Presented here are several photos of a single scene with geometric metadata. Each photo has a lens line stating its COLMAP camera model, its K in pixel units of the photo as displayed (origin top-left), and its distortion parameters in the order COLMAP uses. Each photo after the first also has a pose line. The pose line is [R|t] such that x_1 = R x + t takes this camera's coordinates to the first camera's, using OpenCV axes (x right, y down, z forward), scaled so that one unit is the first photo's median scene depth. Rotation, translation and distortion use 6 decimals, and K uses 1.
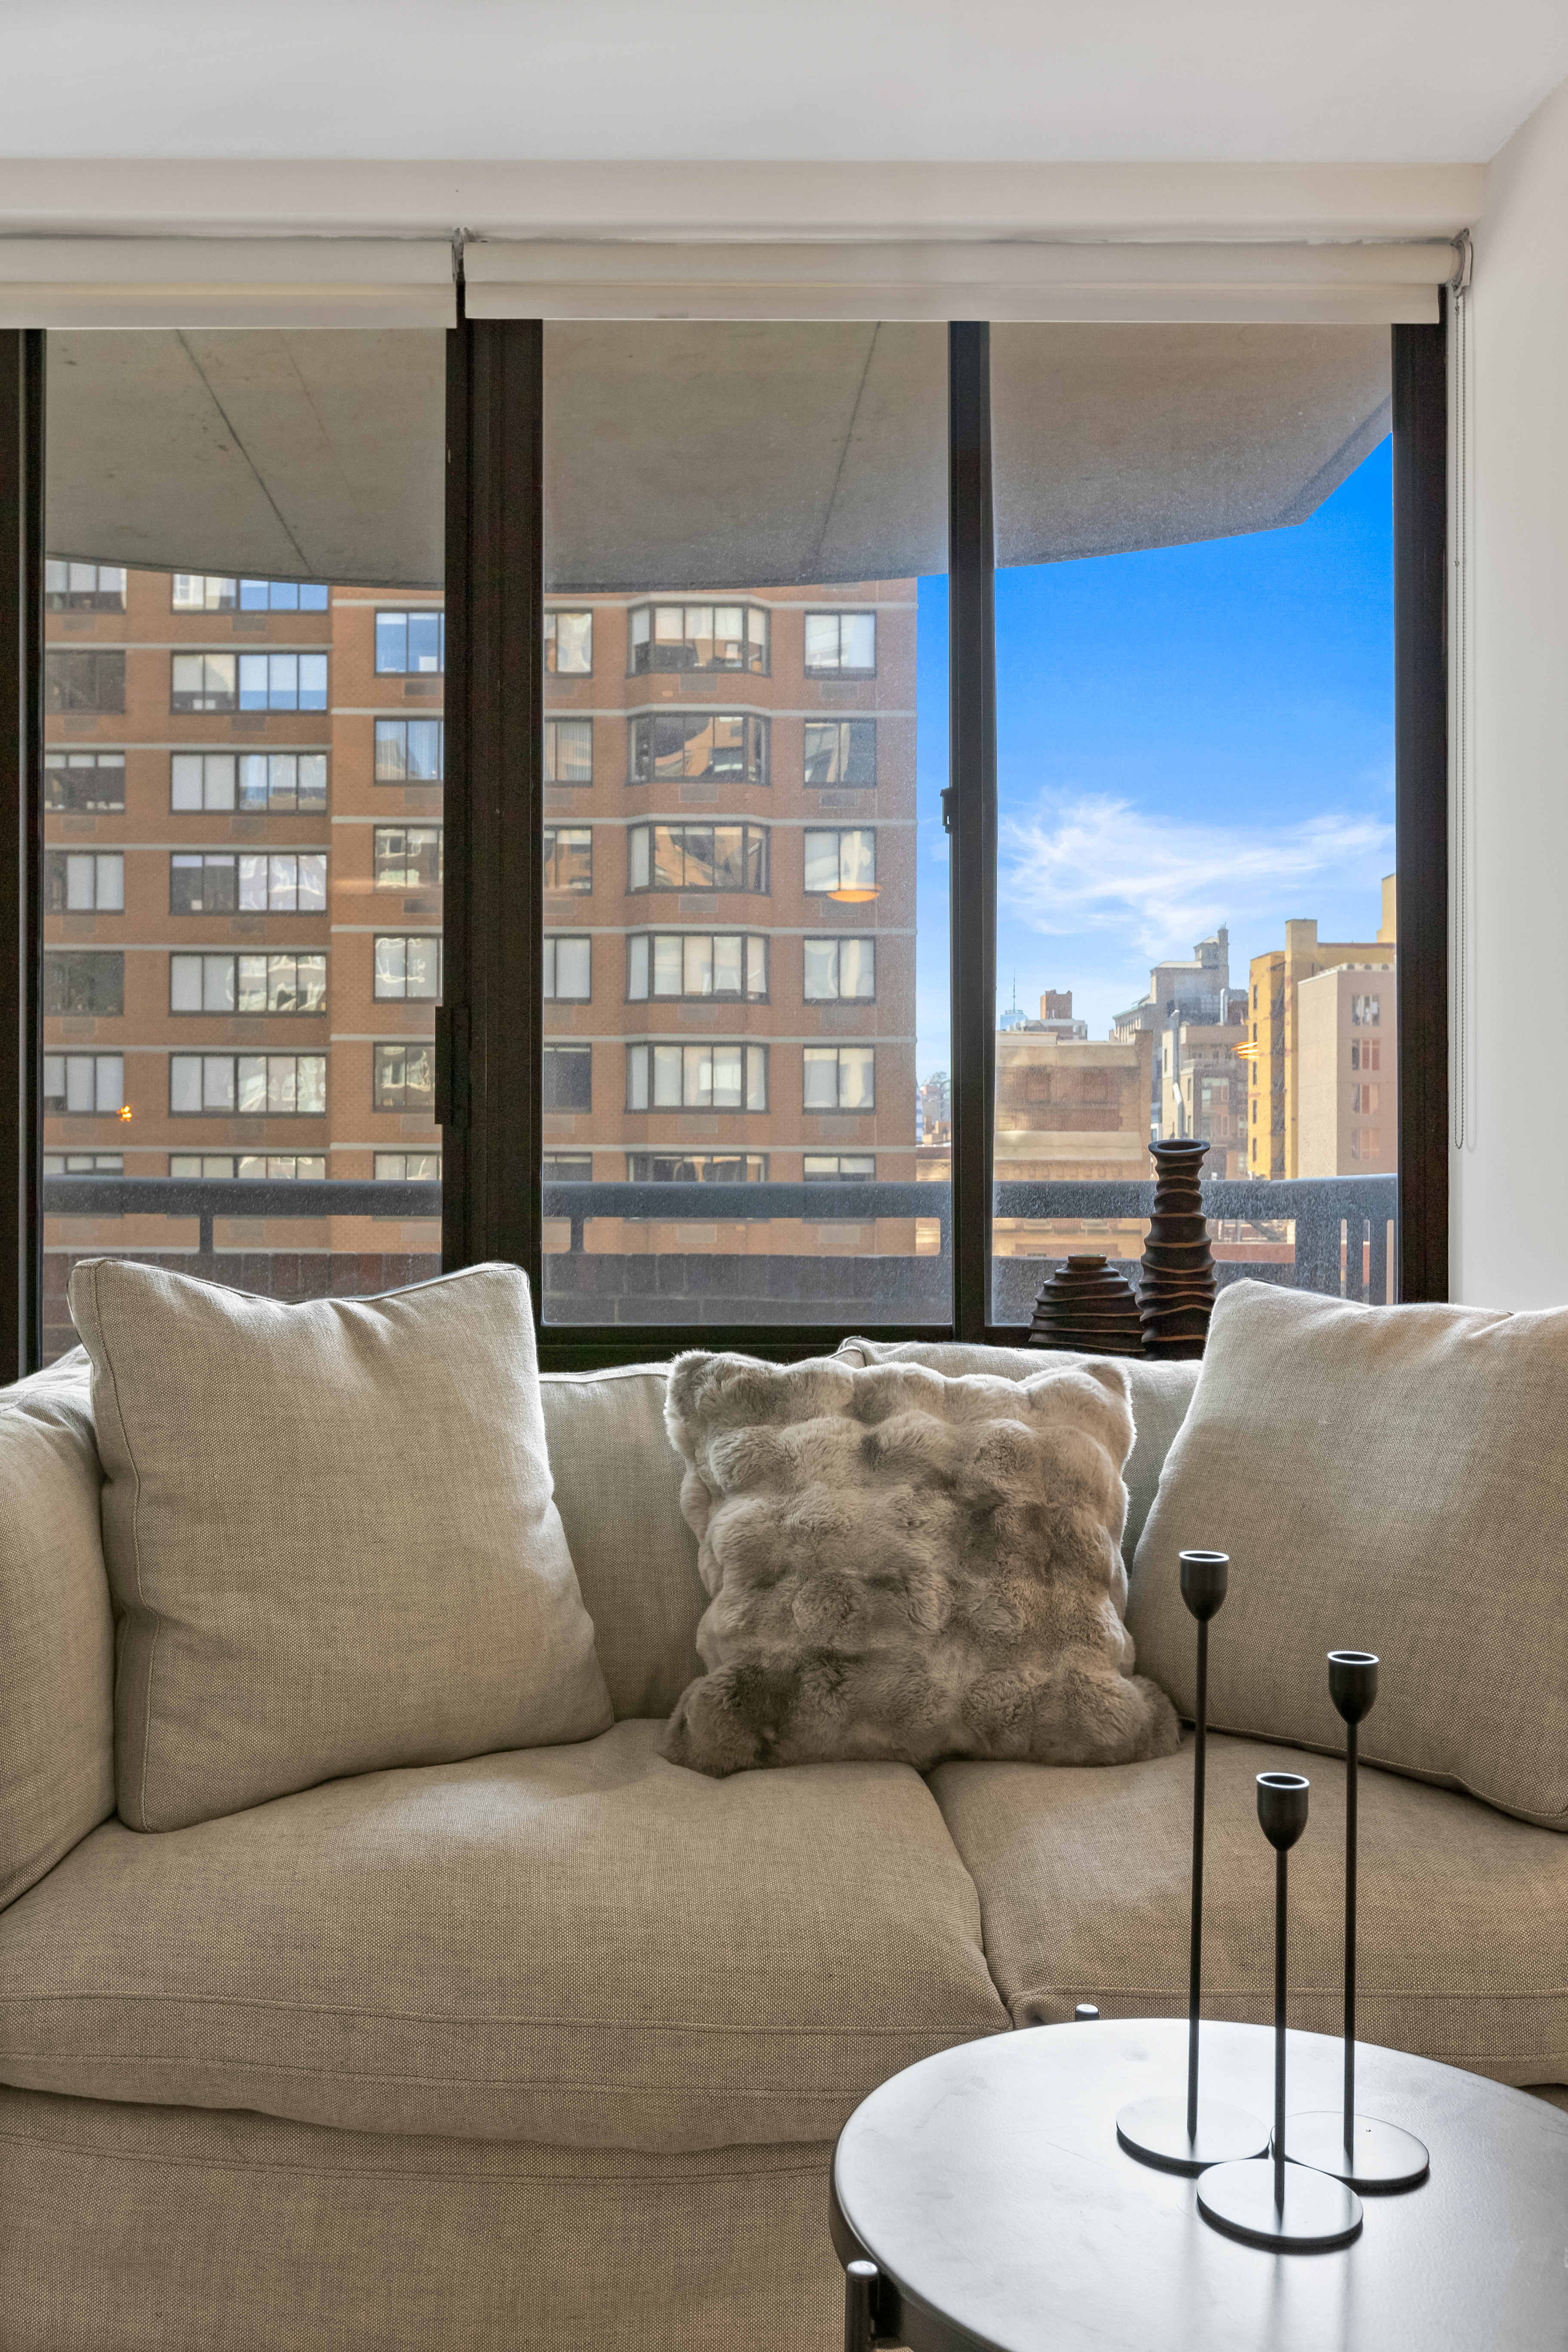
lens RADIAL K [[2061.8, 0, 632.2], [0, 2061.8, 1208.0], [0, 0, 1]] dist [-0.008067, 0.011139]
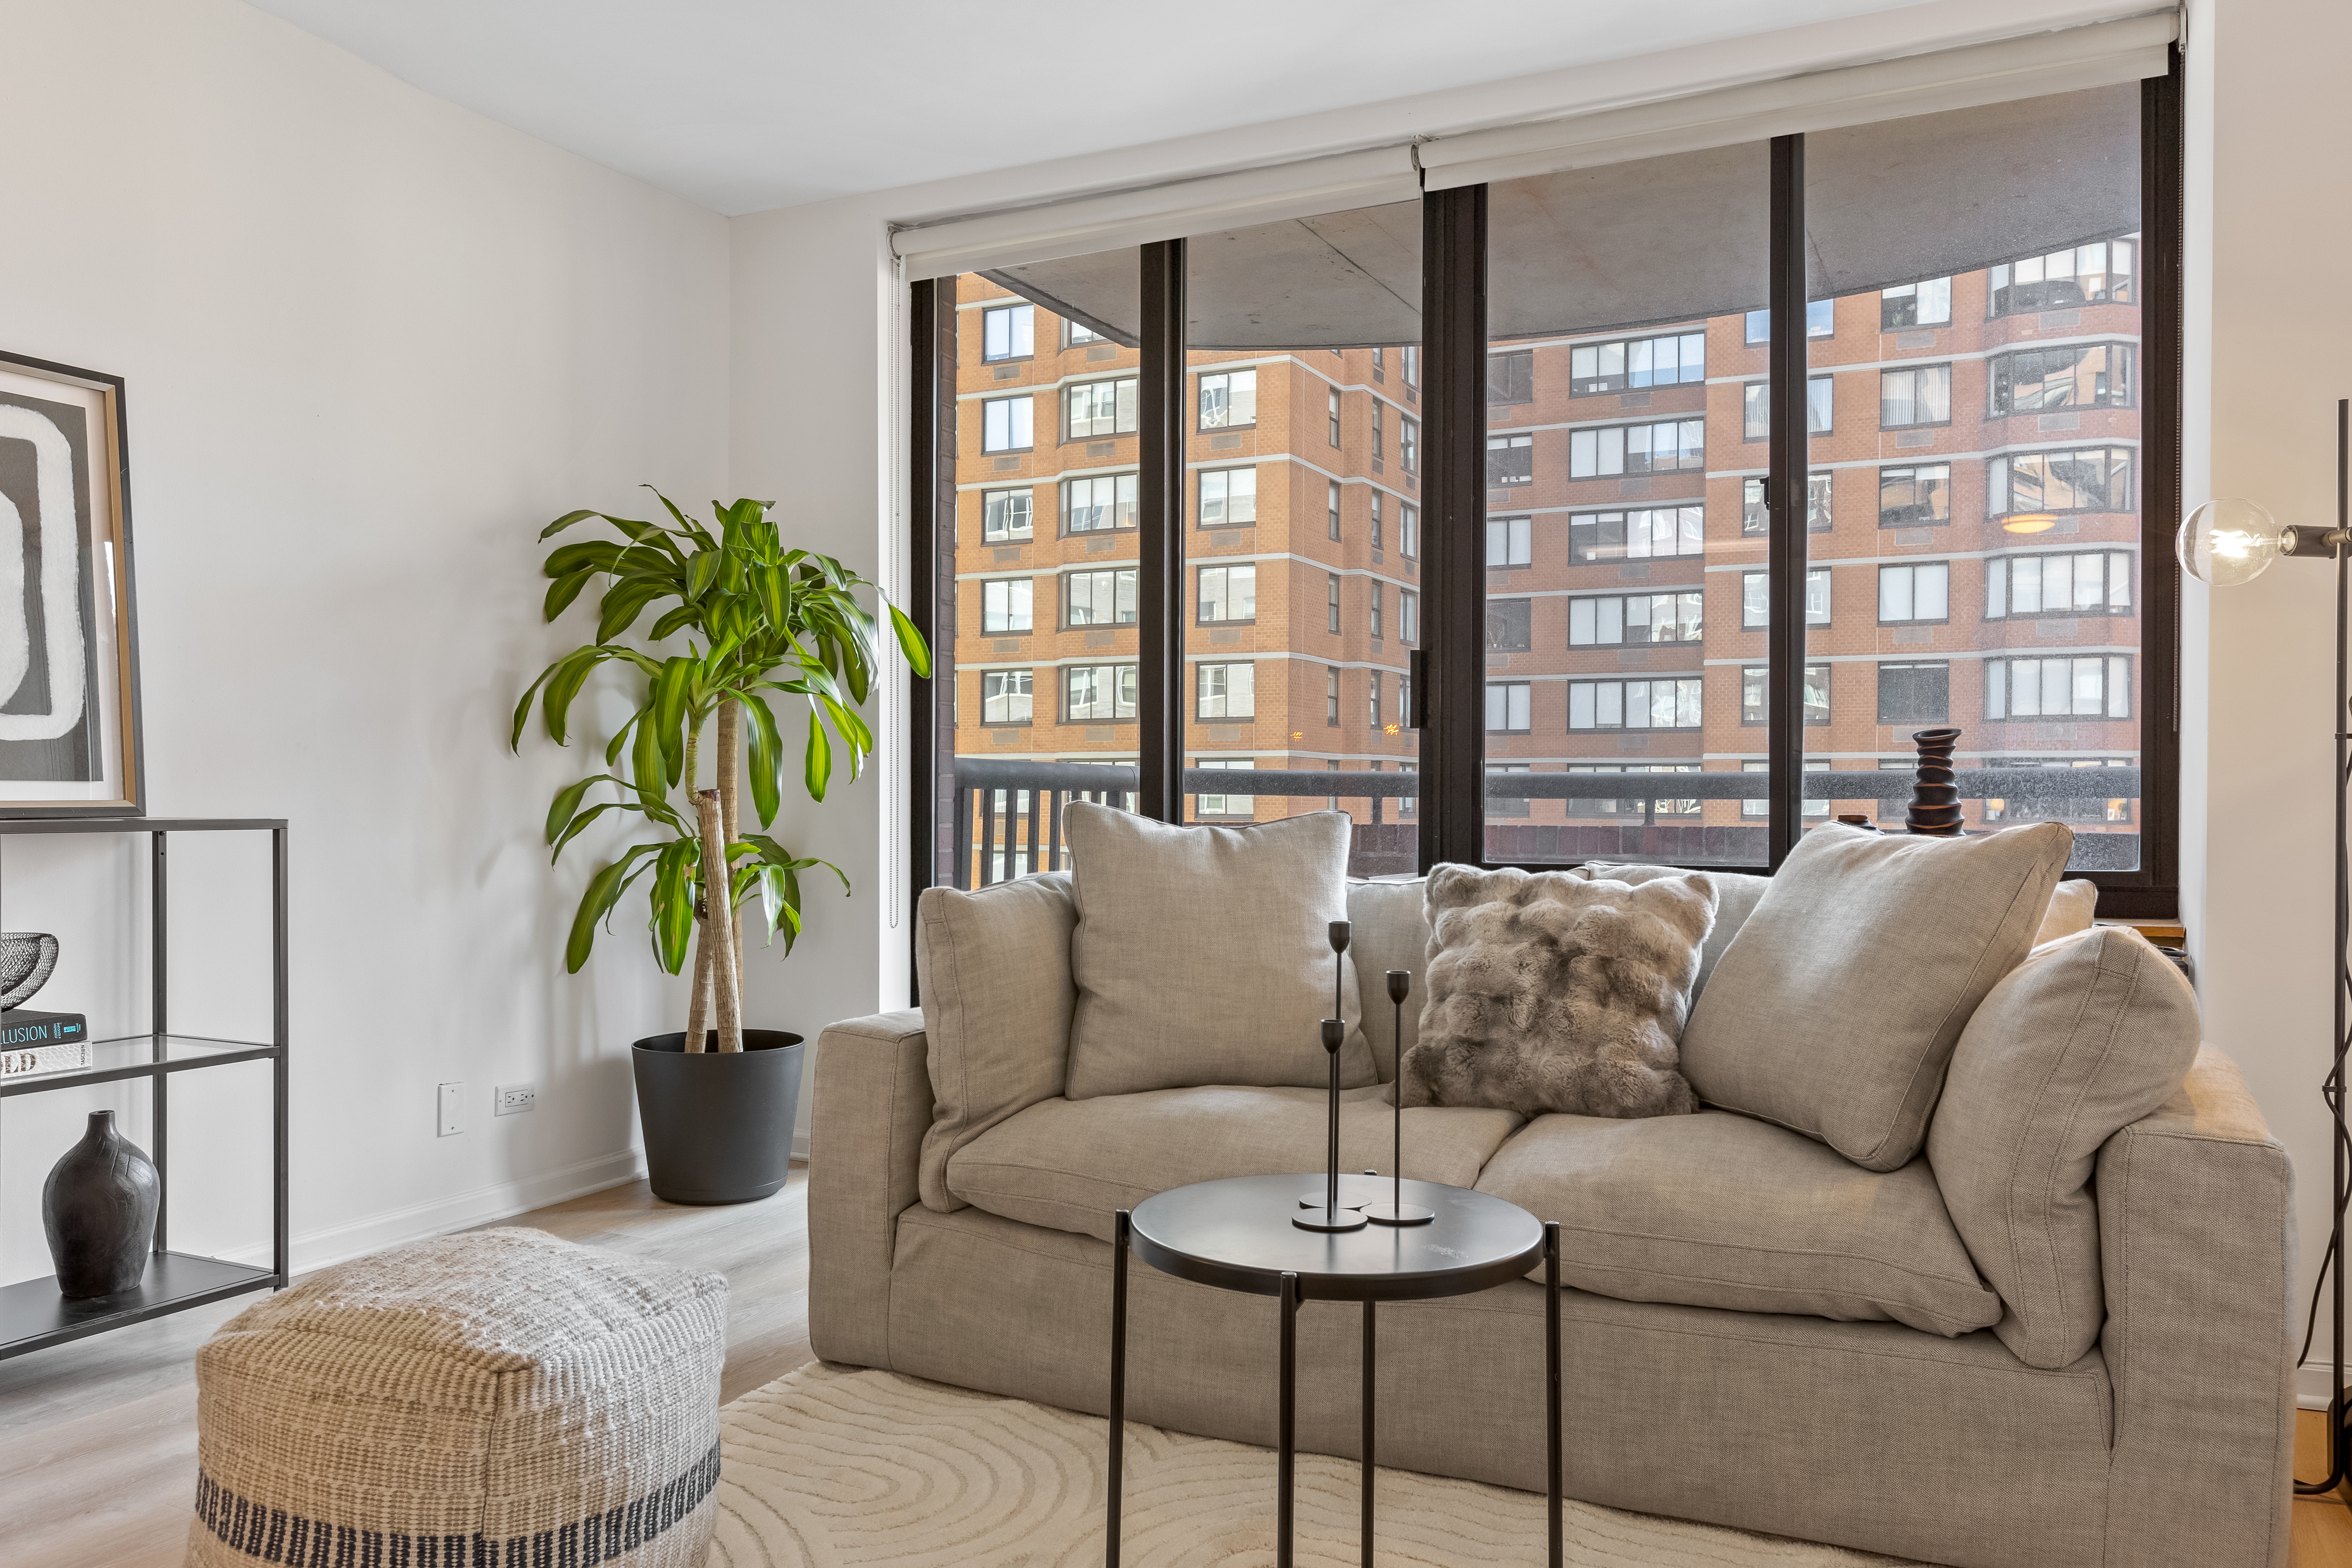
lens RADIAL K [[1754.5, 0, 1179.5], [0, 1754.5, 812.5], [0, 0, 1]] dist [0.008224, -0.002778]
pose [[0.896496, 0.002502, -0.443045, 0.331086], [-0.002434, 0.999997, 0.000721, 0.021238], [0.443046, 0.000432, 0.896499, -0.235468]]
